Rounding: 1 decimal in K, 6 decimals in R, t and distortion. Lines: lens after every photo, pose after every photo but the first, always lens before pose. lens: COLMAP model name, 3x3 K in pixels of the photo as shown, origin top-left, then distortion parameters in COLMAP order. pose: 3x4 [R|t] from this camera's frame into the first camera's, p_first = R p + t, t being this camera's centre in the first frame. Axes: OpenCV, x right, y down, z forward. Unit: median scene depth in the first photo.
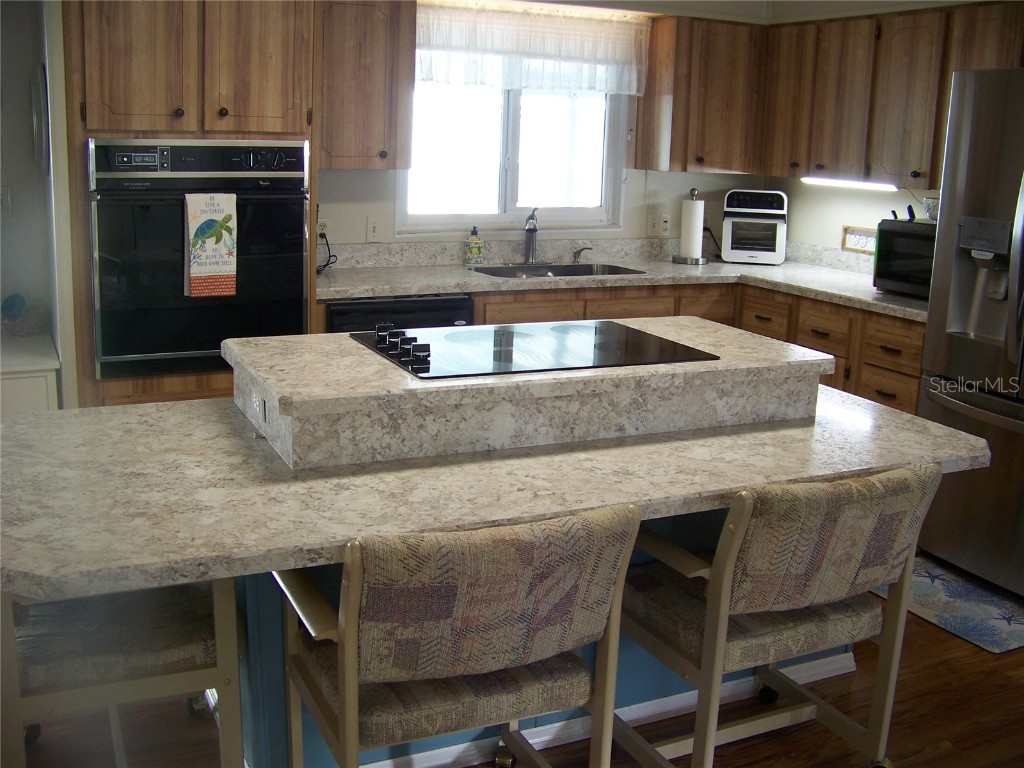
lens RADIAL K [[1086.3, 0, 517.1], [0, 1086.3, 382.2], [0, 0, 1]] dist [-0.241701, 0.283305]
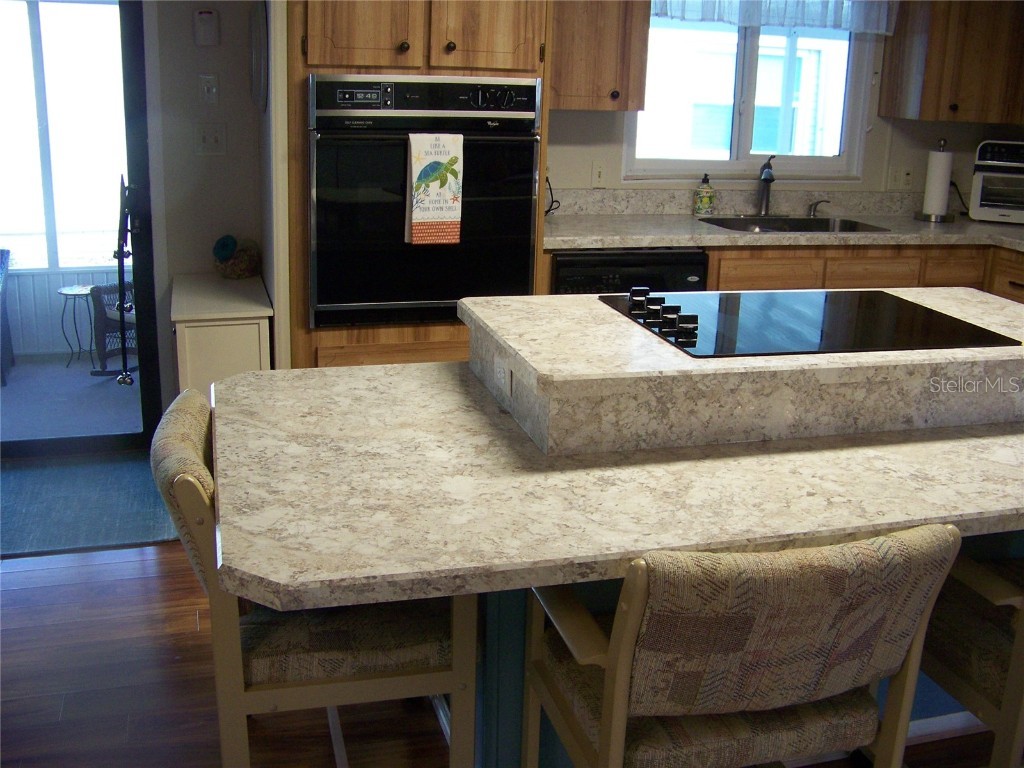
lens RADIAL K [[1086.5, 0, 516.8], [0, 1086.5, 390.3], [0, 0, 1]] dist [-0.254333, 0.329707]
pose [[0.985256, 0.046871, -0.164542, -0.054475], [-0.036206, 0.997080, 0.067230, -0.019364], [0.167213, -0.060281, 0.984076, 0.073712]]
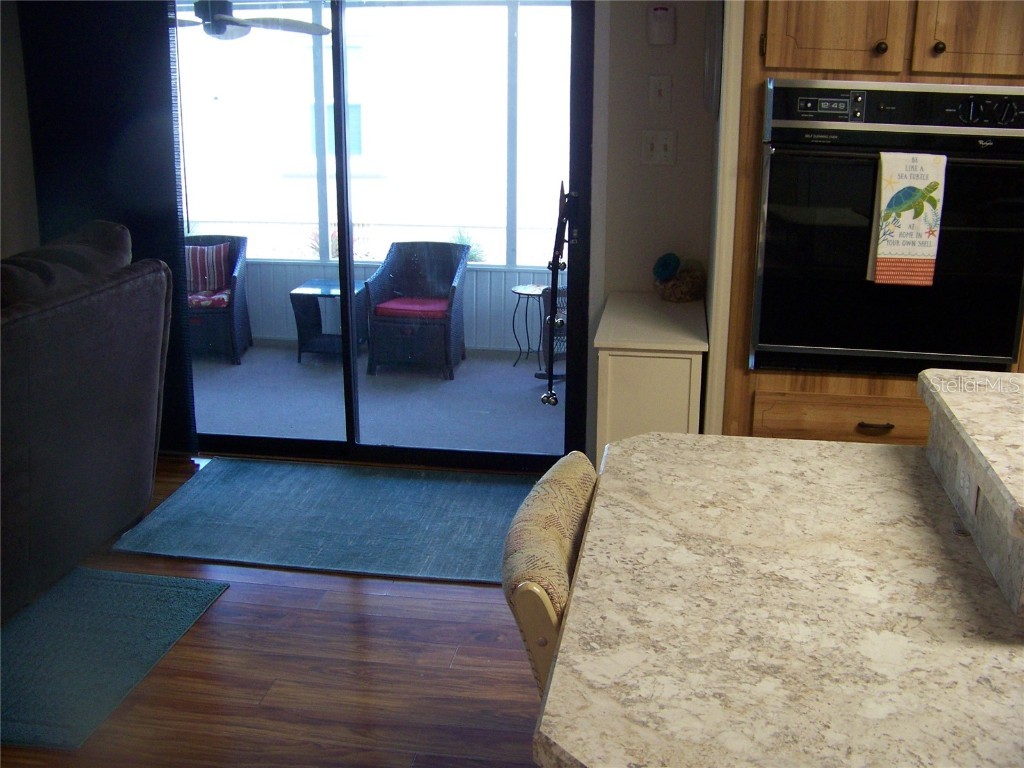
lens RADIAL K [[1090.8, 0, 512.0], [0, 1090.8, 384.0], [0, 0, 1]] dist [-0.253488, 0.300512]
pose [[0.819241, 0.136499, -0.556967, -0.079232], [-0.105112, 0.990546, 0.088149, -0.047768], [0.563734, -0.013671, 0.825843, 0.197746]]
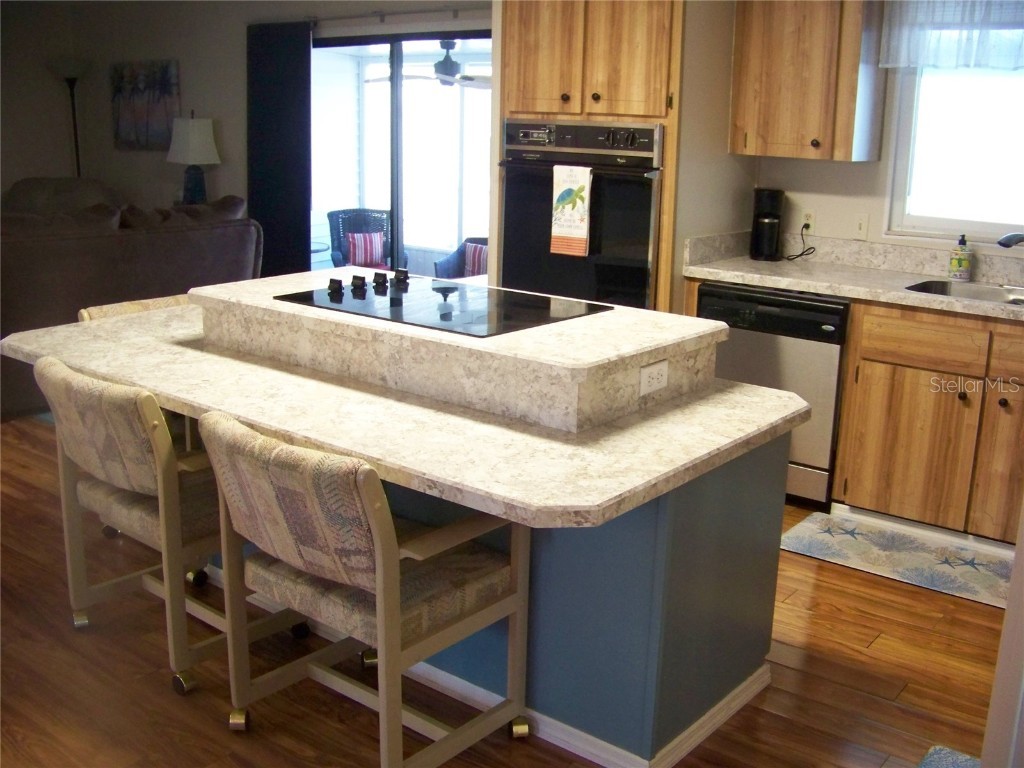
lens RADIAL K [[1086.5, 0, 516.8], [0, 1086.5, 390.3], [0, 0, 1]] dist [-0.254333, 0.329707]
pose [[0.434789, 0.204951, -0.876900, 0.768624], [-0.205744, 0.970610, 0.124840, -0.074995], [0.876714, 0.126138, 0.464179, 0.434729]]
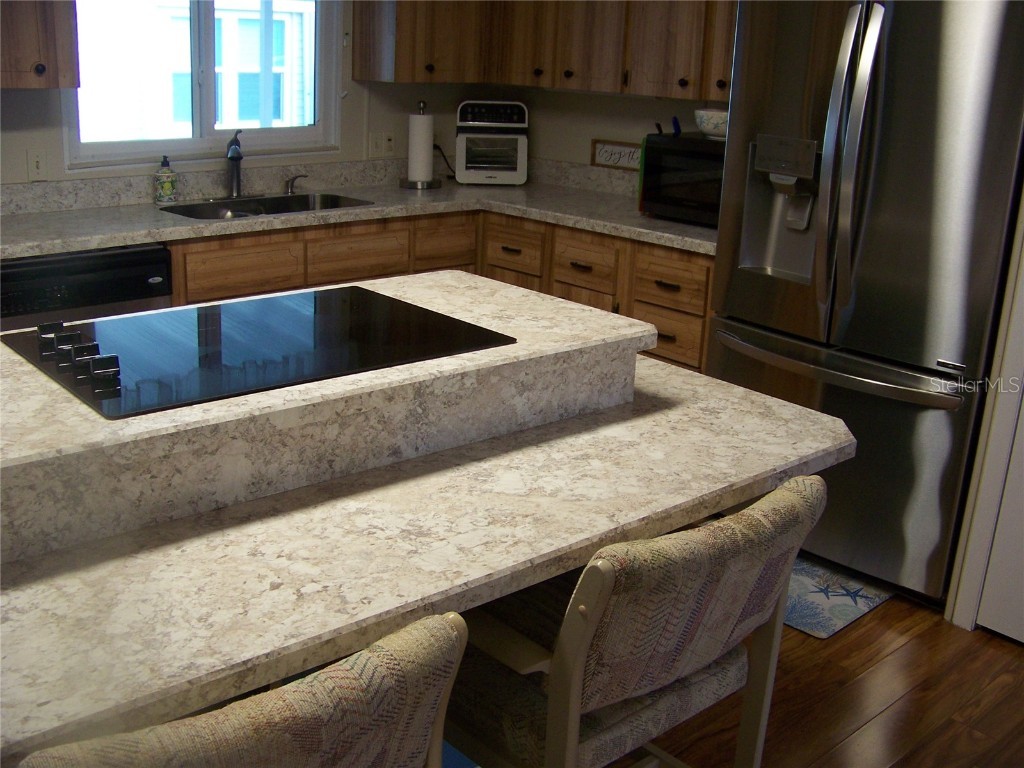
lens RADIAL K [[1086.5, 0, 516.8], [0, 1086.5, 390.3], [0, 0, 1]] dist [-0.254333, 0.329707]
pose [[0.960989, -0.076395, 0.265827, -0.011309], [0.050867, 0.993521, 0.101634, -0.047698], [-0.271869, -0.084147, 0.958648, 0.199119]]
